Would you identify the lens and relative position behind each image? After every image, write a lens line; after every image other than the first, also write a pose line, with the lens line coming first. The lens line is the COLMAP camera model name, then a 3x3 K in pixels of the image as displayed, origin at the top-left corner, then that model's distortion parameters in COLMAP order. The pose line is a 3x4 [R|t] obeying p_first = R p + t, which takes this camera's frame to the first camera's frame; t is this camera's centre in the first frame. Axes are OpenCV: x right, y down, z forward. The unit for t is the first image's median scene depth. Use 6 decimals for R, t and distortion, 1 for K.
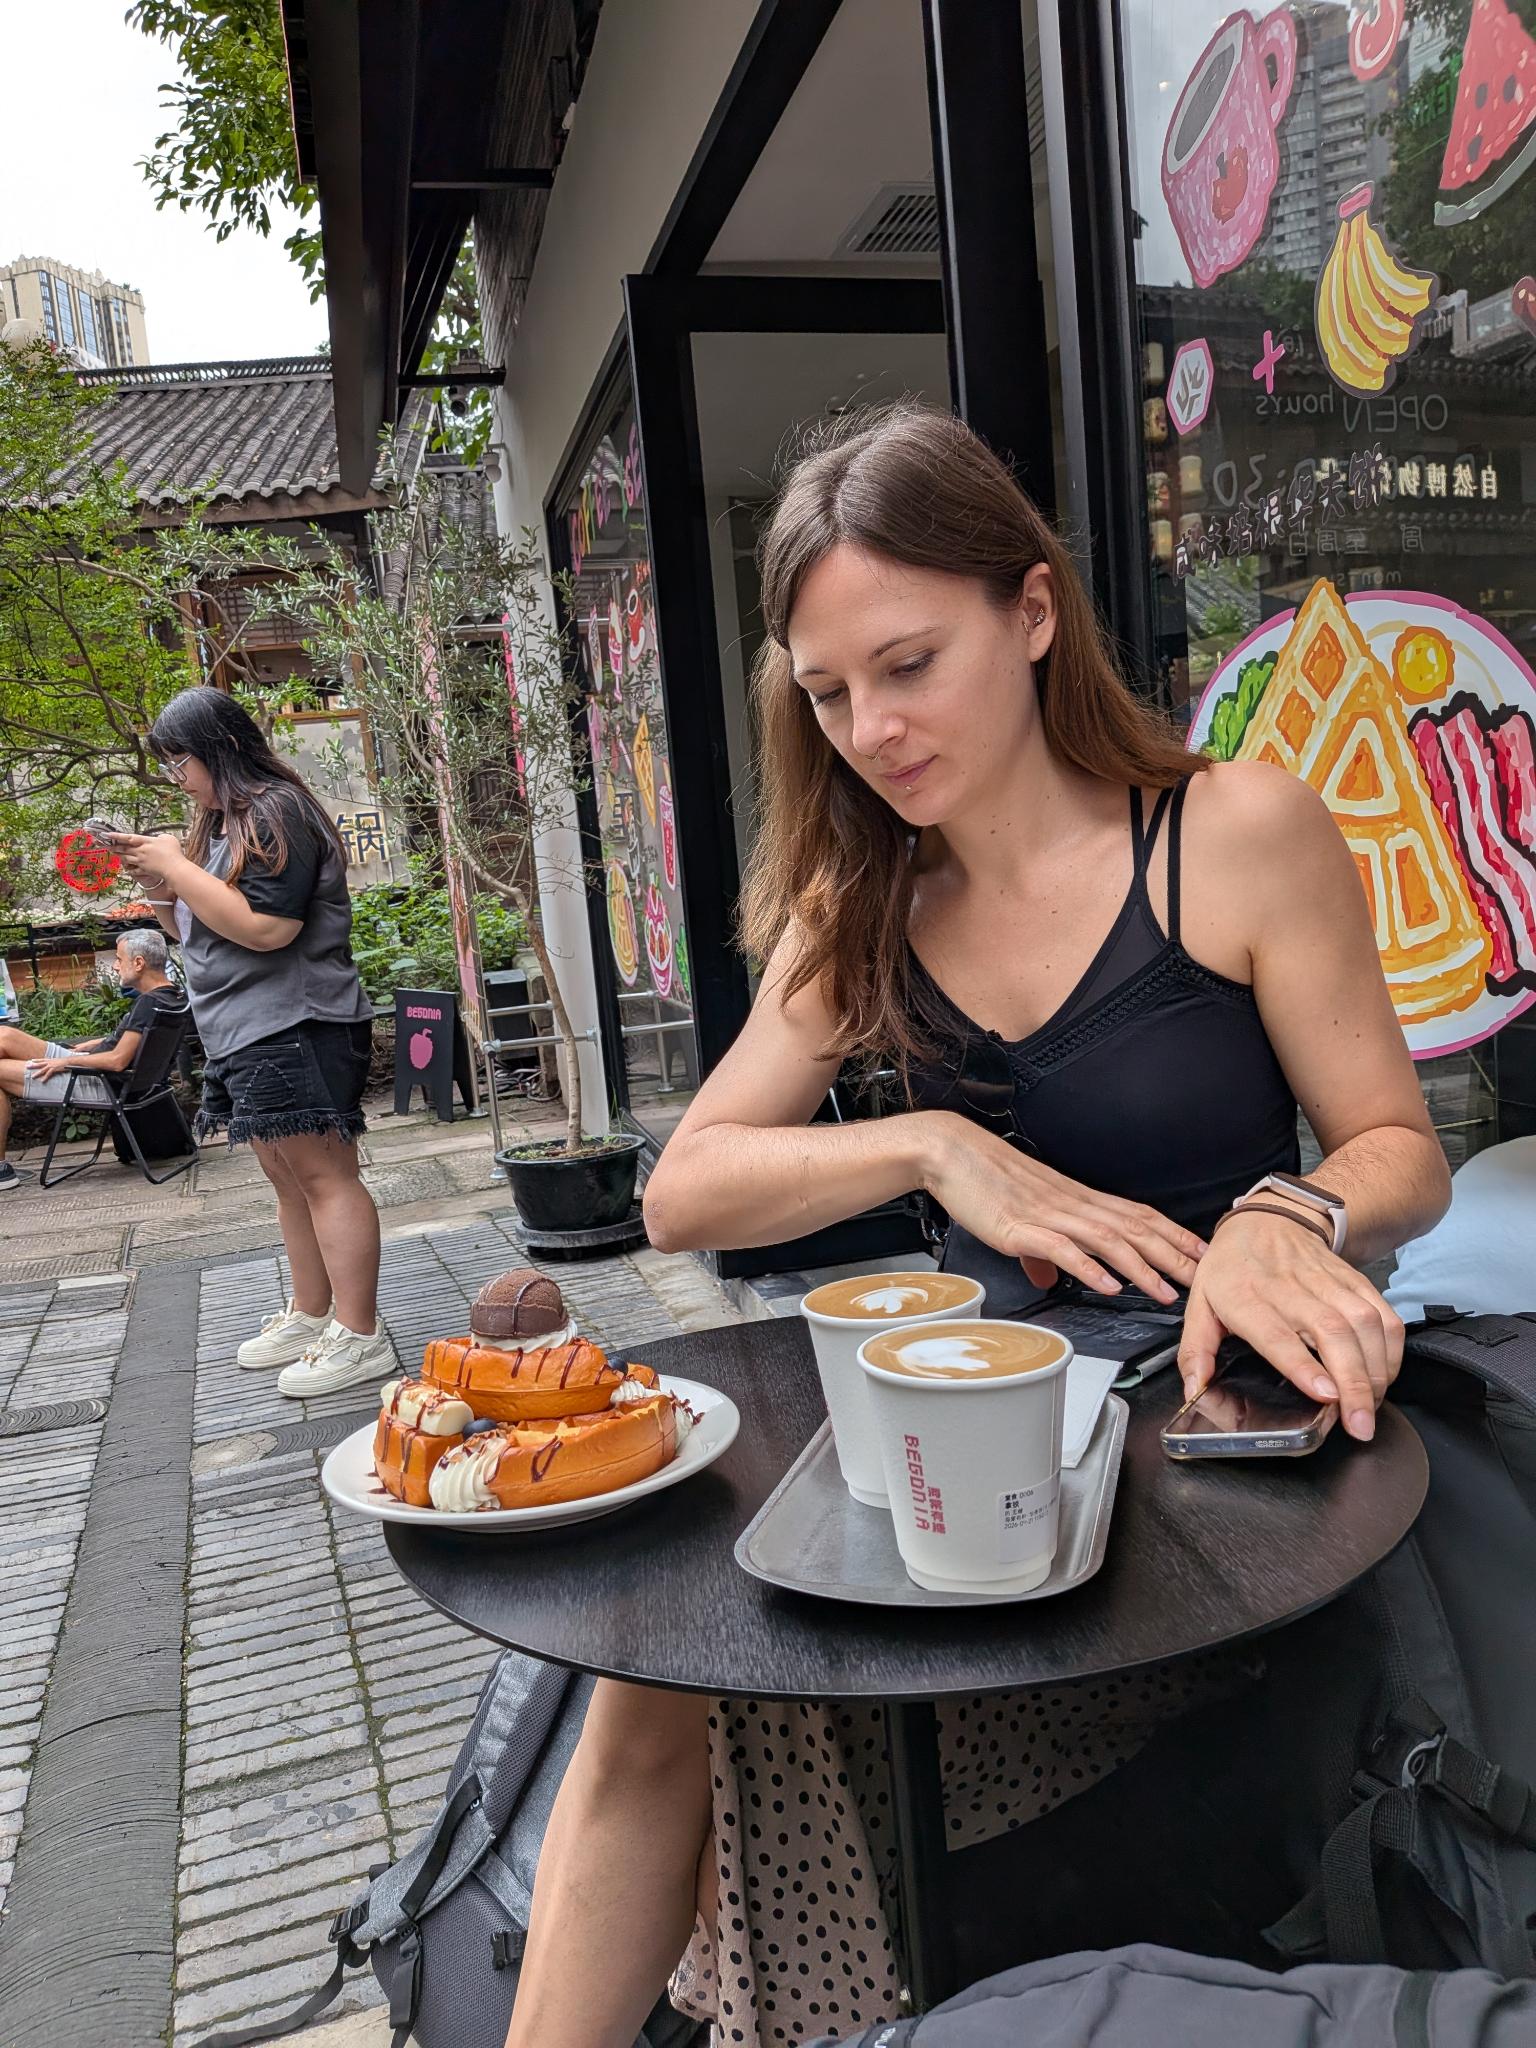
lens RADIAL K [[1479.4, 0, 768.0], [0, 1479.4, 1024.0], [0, 0, 1]] dist [0.116085, -0.189221]
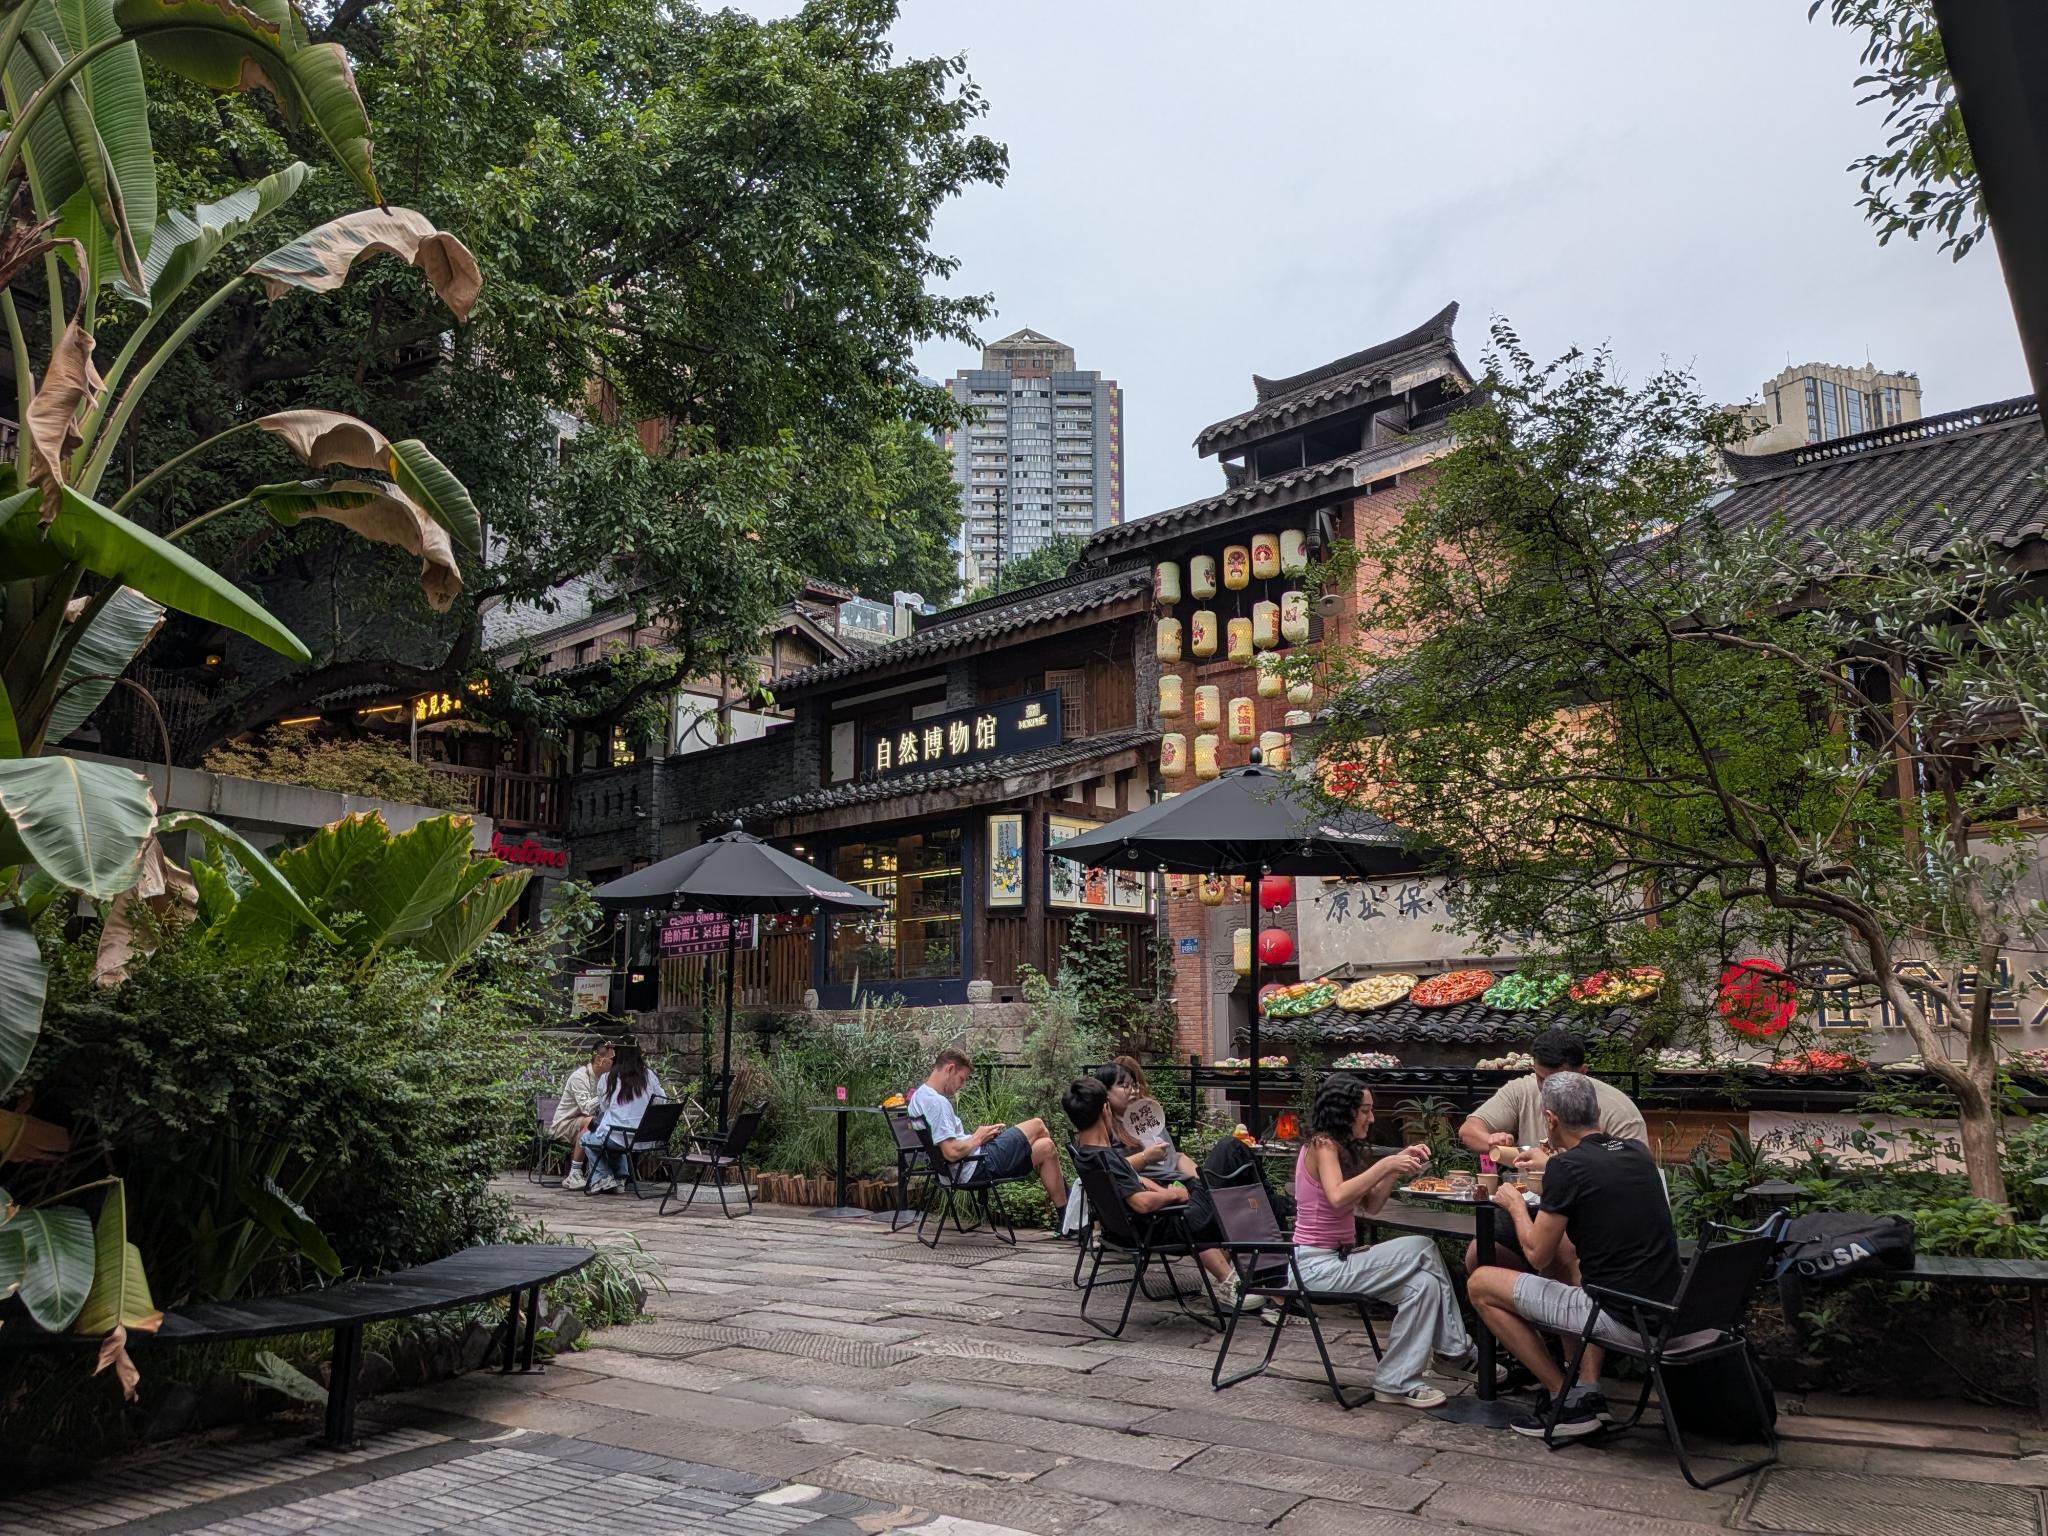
lens RADIAL K [[1479.4, 0, 1028.2], [0, 1479.4, 742.6], [0, 0, 1]] dist [0.116085, -0.189221]
pose [[0.590842, -0.040096, -0.805790, -0.014900], [-0.171705, 0.969633, -0.174151, -0.031458], [0.788304, 0.241254, 0.566015, 0.182020]]
